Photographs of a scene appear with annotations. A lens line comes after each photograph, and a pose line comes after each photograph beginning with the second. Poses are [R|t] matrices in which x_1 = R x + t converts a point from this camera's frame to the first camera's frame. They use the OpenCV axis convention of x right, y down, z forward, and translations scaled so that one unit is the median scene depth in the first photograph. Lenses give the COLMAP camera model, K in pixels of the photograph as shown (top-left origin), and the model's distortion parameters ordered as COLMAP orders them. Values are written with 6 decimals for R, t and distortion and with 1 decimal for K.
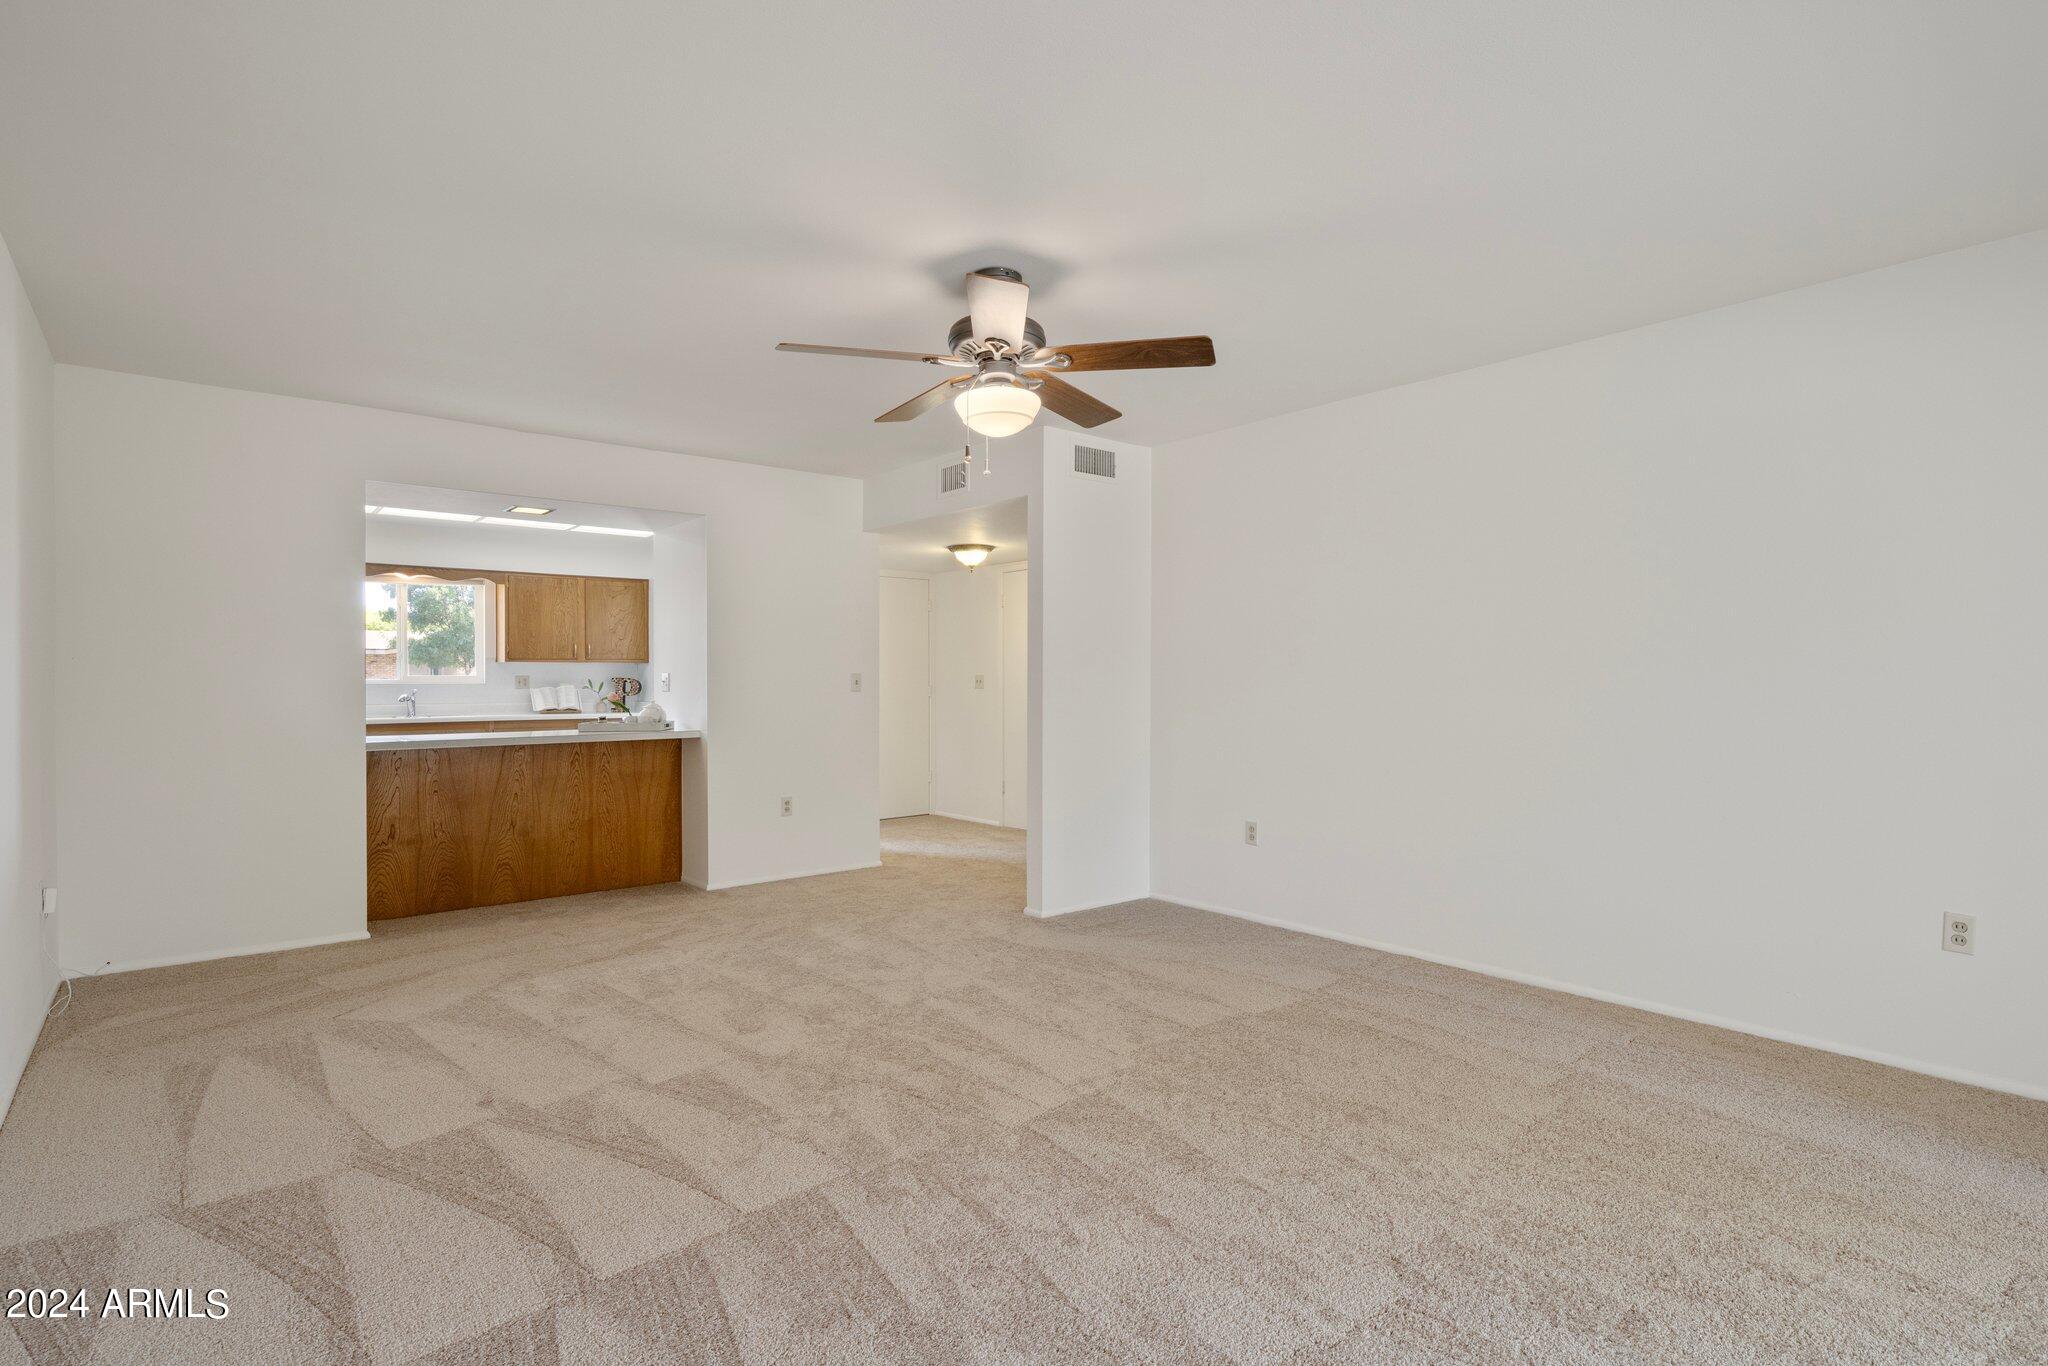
lens RADIAL K [[991.4, 0, 1012.6], [0, 991.4, 684.3], [0, 0, 1]] dist [0.007739, -0.007155]
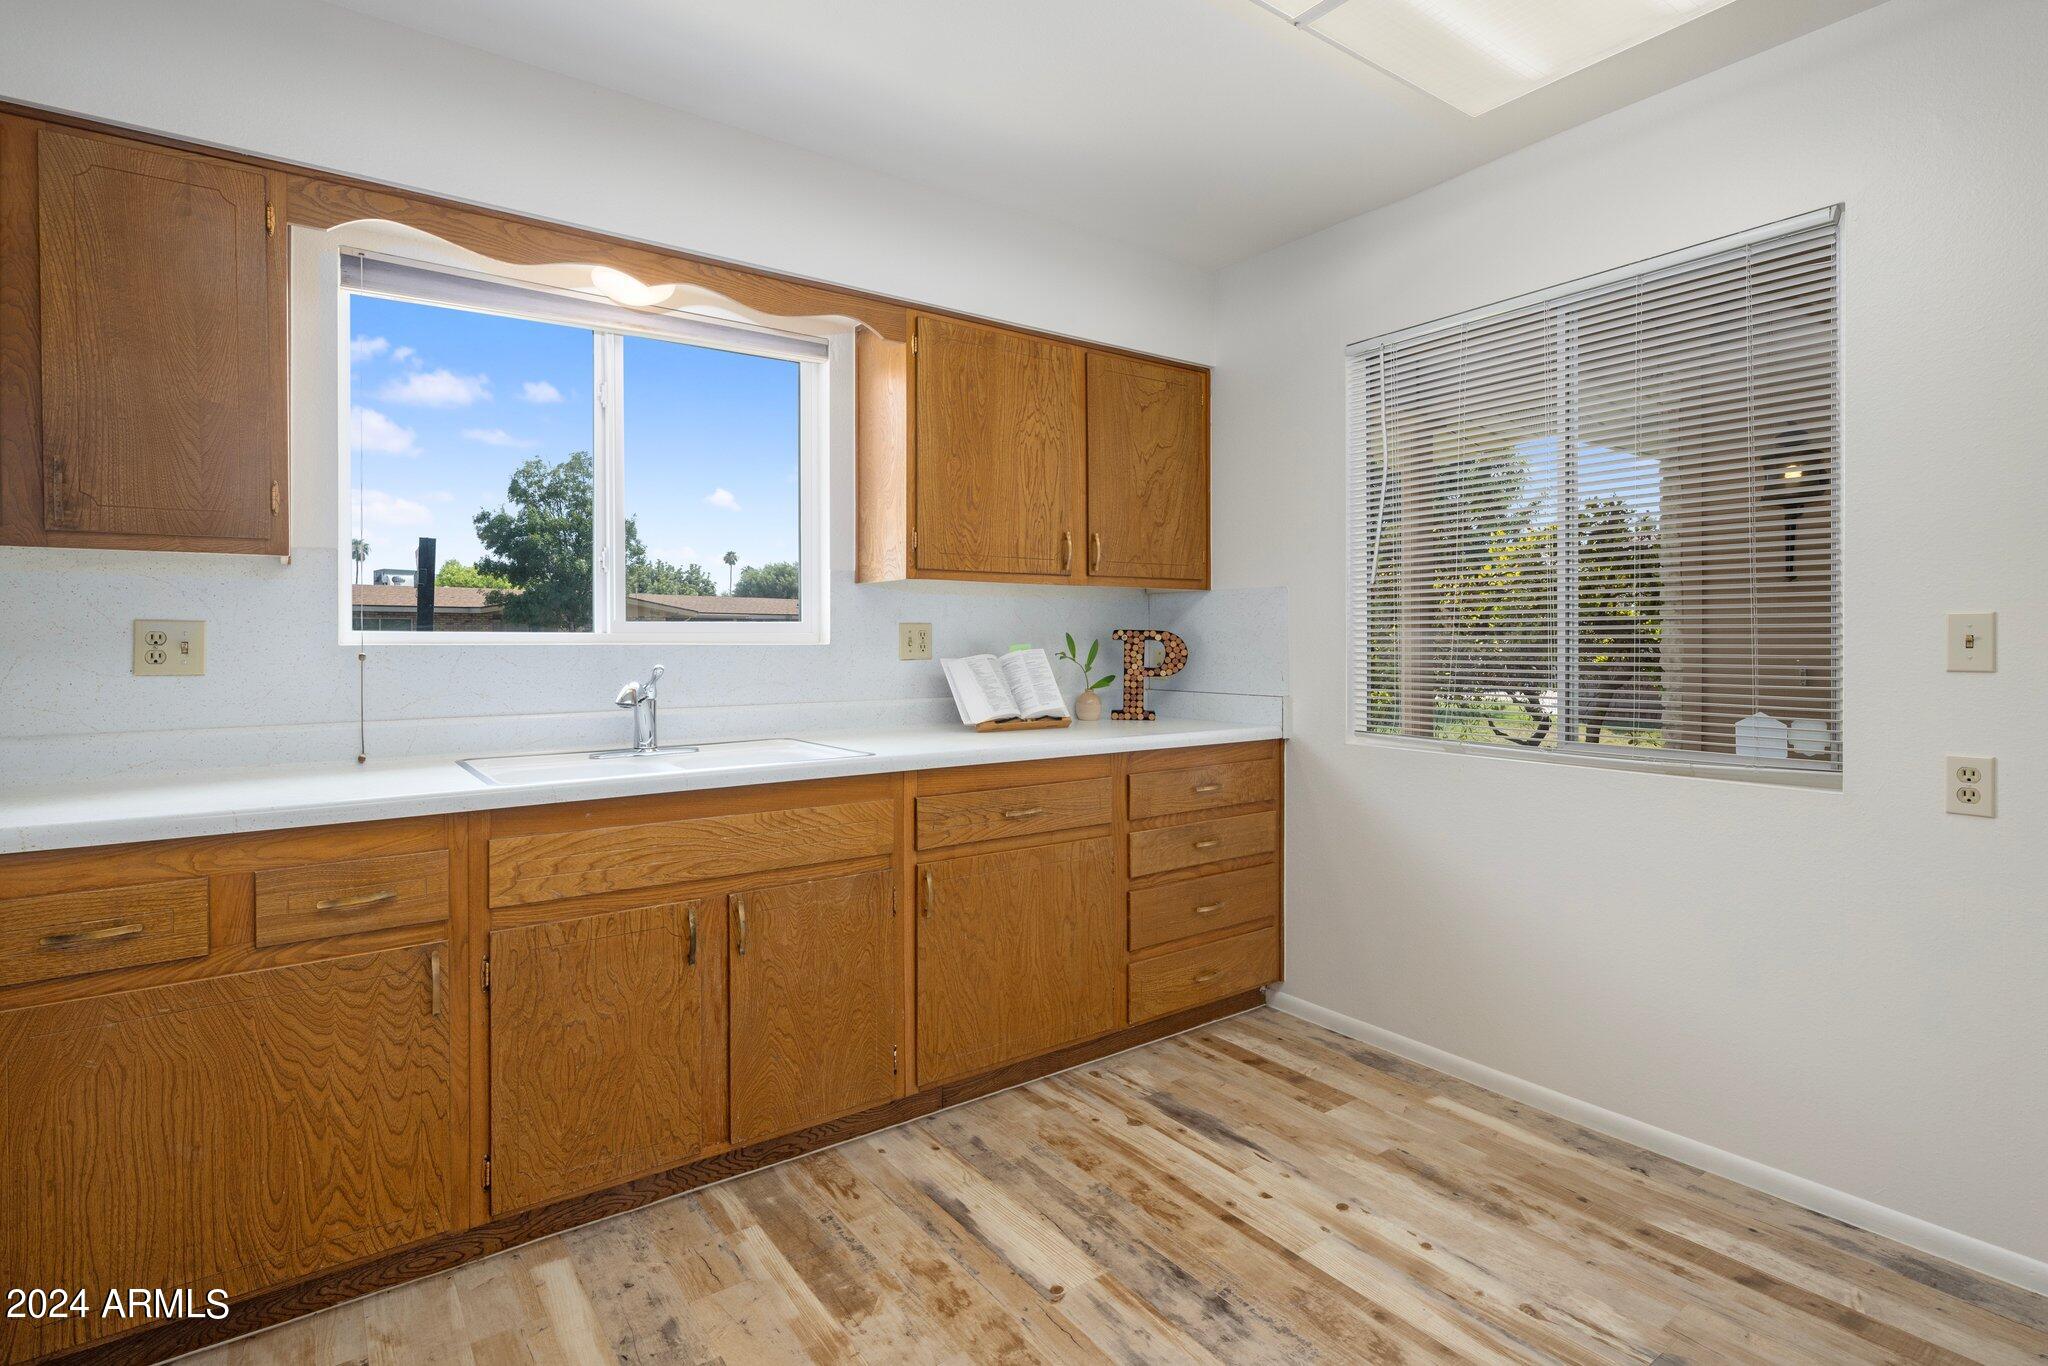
lens RADIAL K [[991.4, 0, 1026.8], [0, 991.4, 647.8], [0, 0, 1]] dist [0.007739, -0.007155]
pose [[0.998426, -0.001604, -0.056064, -0.436770], [0.001750, 0.999995, 0.002555, -0.000555], [0.056059, -0.002649, 0.998424, 0.650119]]
